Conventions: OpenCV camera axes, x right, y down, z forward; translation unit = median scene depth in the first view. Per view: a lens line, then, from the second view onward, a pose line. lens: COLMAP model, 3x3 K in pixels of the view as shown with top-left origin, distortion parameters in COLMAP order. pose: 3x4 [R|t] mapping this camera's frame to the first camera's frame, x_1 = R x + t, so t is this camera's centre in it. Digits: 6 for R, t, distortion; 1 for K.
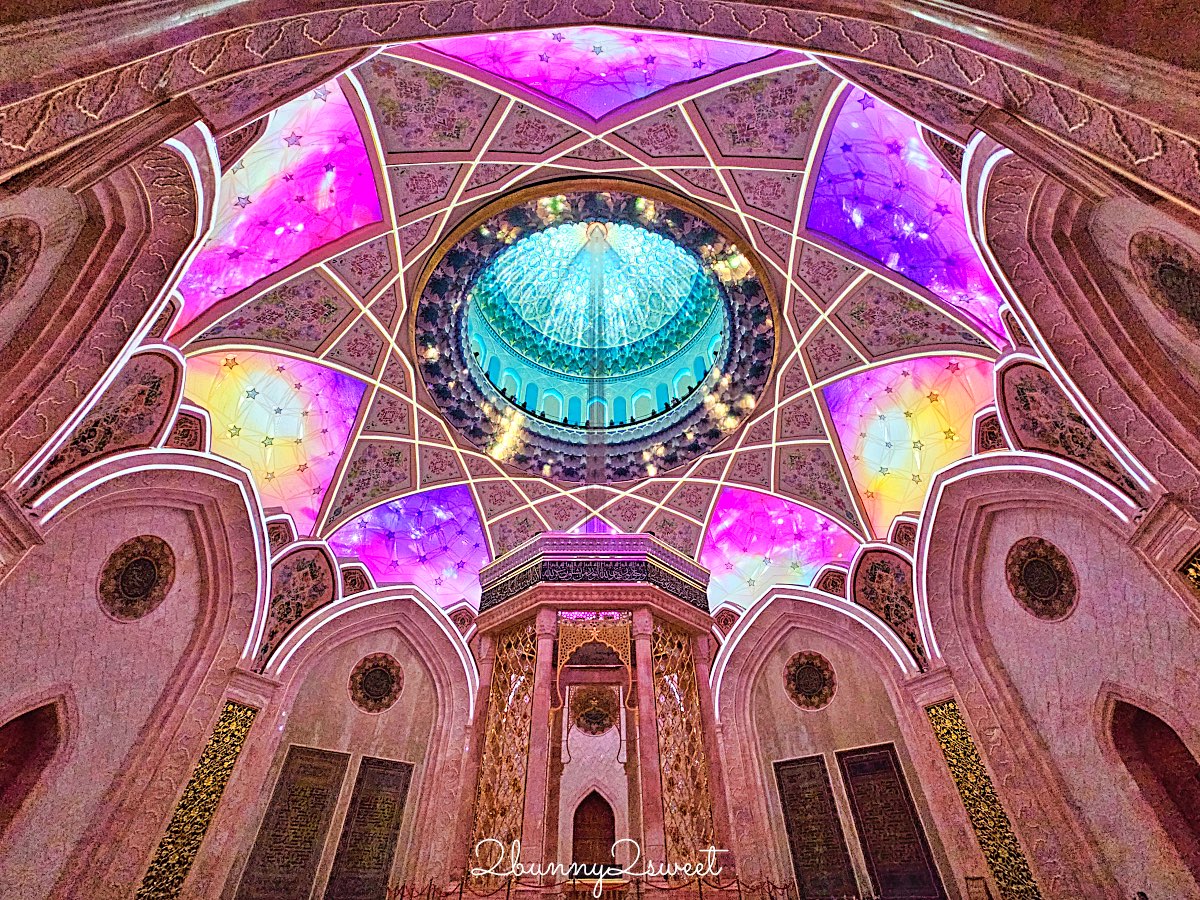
lens RADIAL K [[493.8, 0, 596.8], [0, 493.8, 452.0], [0, 0, 1]] dist [-0.000122, 0.000743]
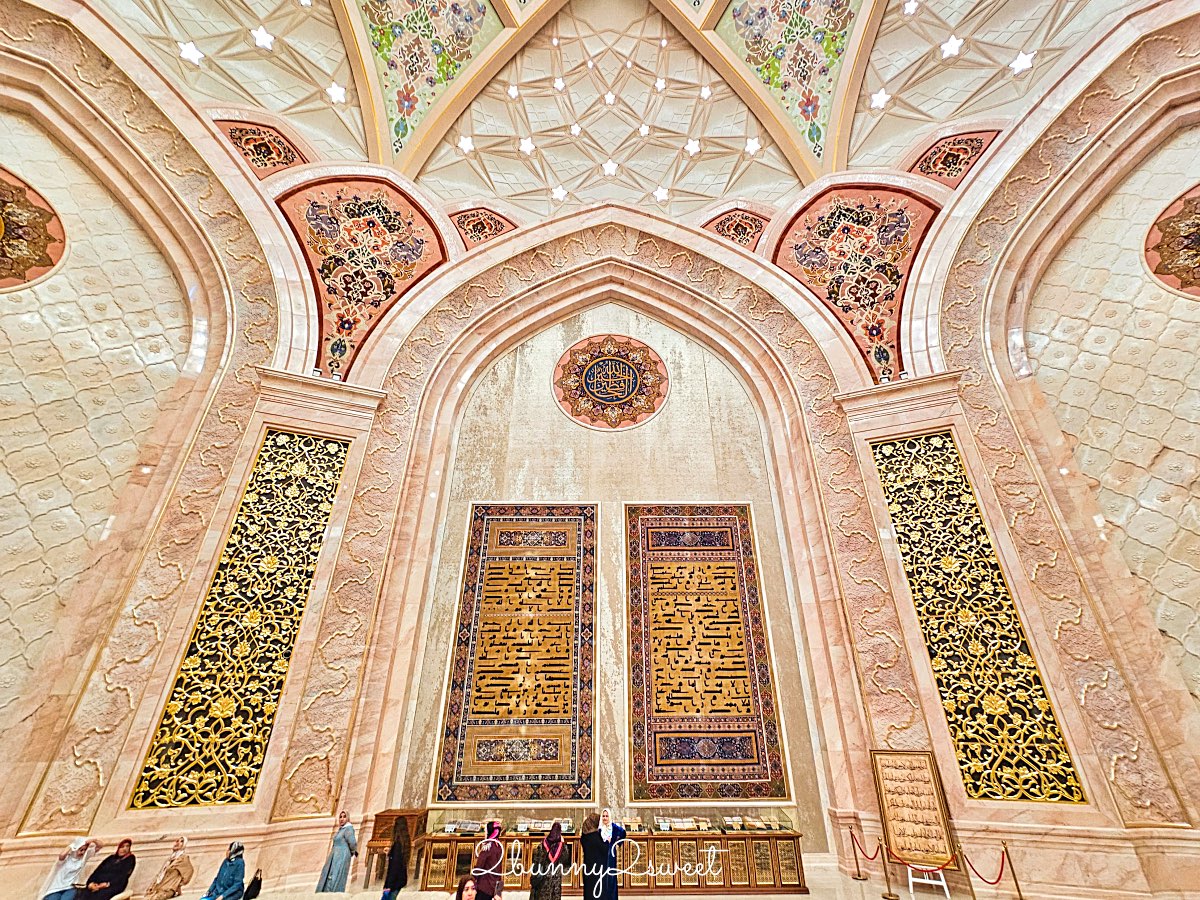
lens RADIAL K [[520.3, 0, 600.0], [0, 520.3, 450.0], [0, 0, 1]] dist [0.000033, 0.000265]
pose [[0.704052, 0.343868, 0.621341, 0.146149], [-0.479451, 0.875604, 0.058690, 0.536802], [-0.523867, -0.339224, 0.781339, 0.640530]]
